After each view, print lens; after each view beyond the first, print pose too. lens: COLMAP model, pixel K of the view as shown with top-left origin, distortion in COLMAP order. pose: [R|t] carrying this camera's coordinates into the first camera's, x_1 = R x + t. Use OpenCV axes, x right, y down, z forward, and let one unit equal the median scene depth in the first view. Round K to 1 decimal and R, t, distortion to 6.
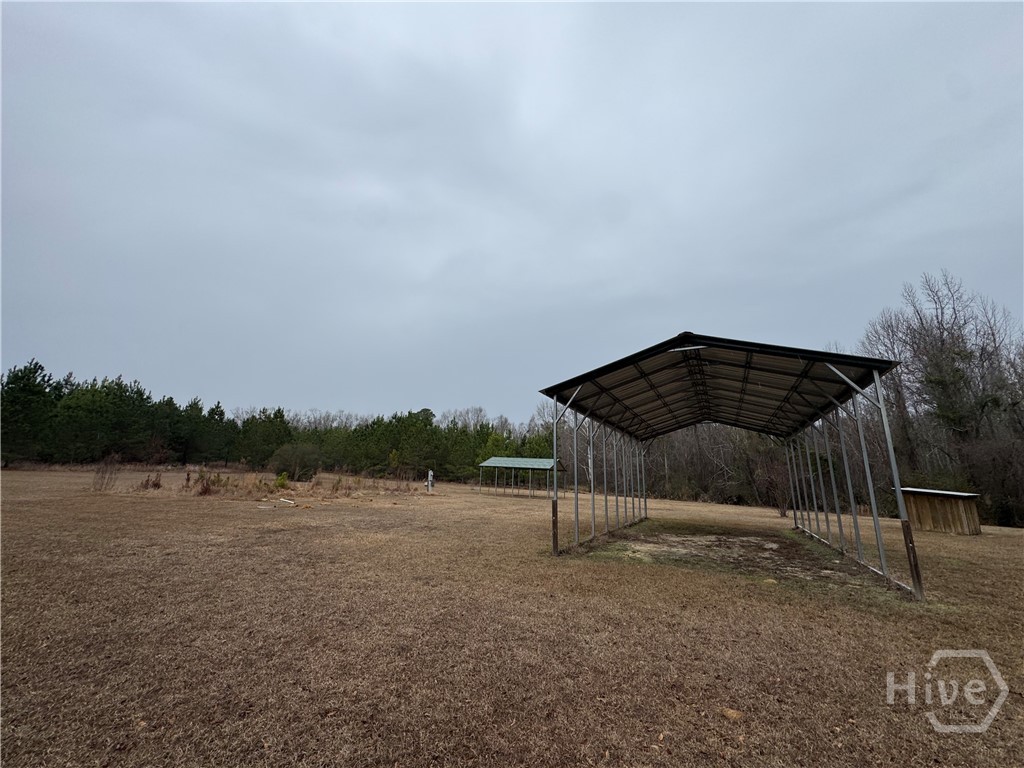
lens RADIAL K [[408.7, 0, 514.0], [0, 408.7, 385.6], [0, 0, 1]] dist [-0.002198, 0.000037]
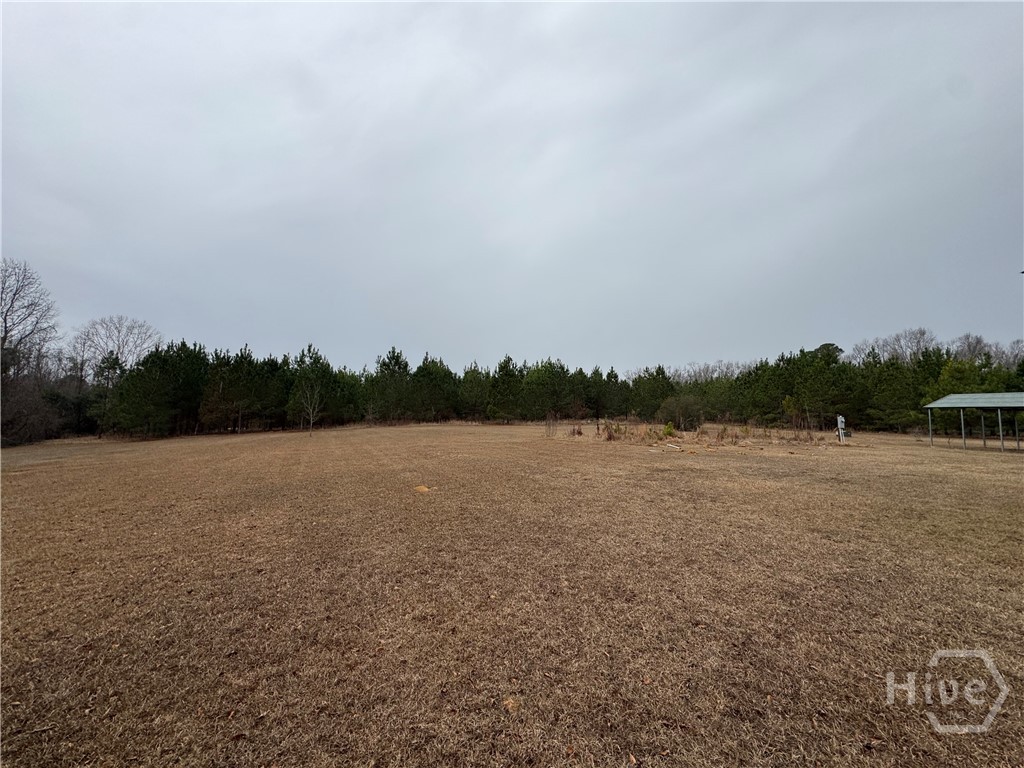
lens RADIAL K [[408.7, 0, 510.4], [0, 408.7, 384.8], [0, 0, 1]] dist [-0.002198, 0.000037]
pose [[0.632781, -0.092768, -0.768754, 0.014117], [0.179071, 0.983417, 0.028726, 0.011997], [0.753341, -0.155839, 0.638899, 0.009310]]
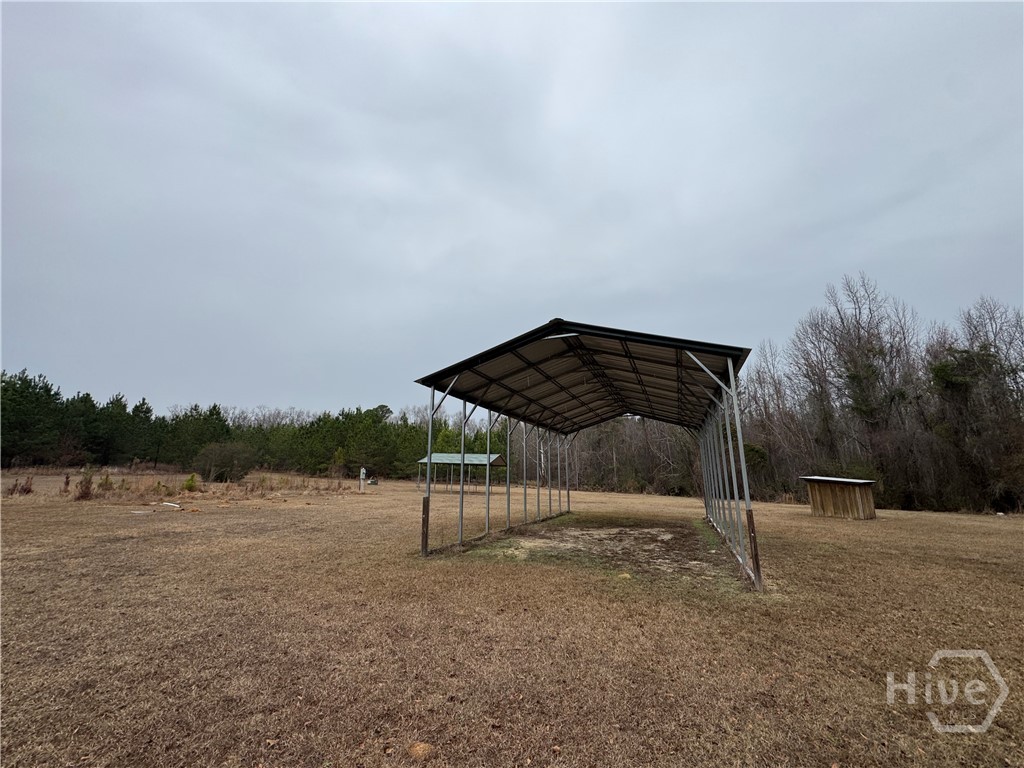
lens RADIAL K [[408.7, 0, 514.7], [0, 408.7, 383.5], [0, 0, 1]] dist [-0.002198, 0.000037]
pose [[0.995924, 0.000049, 0.090193, 0.098927], [-0.000452, 0.999990, 0.004454, 0.007315], [-0.090191, -0.004477, 0.995914, 0.022827]]
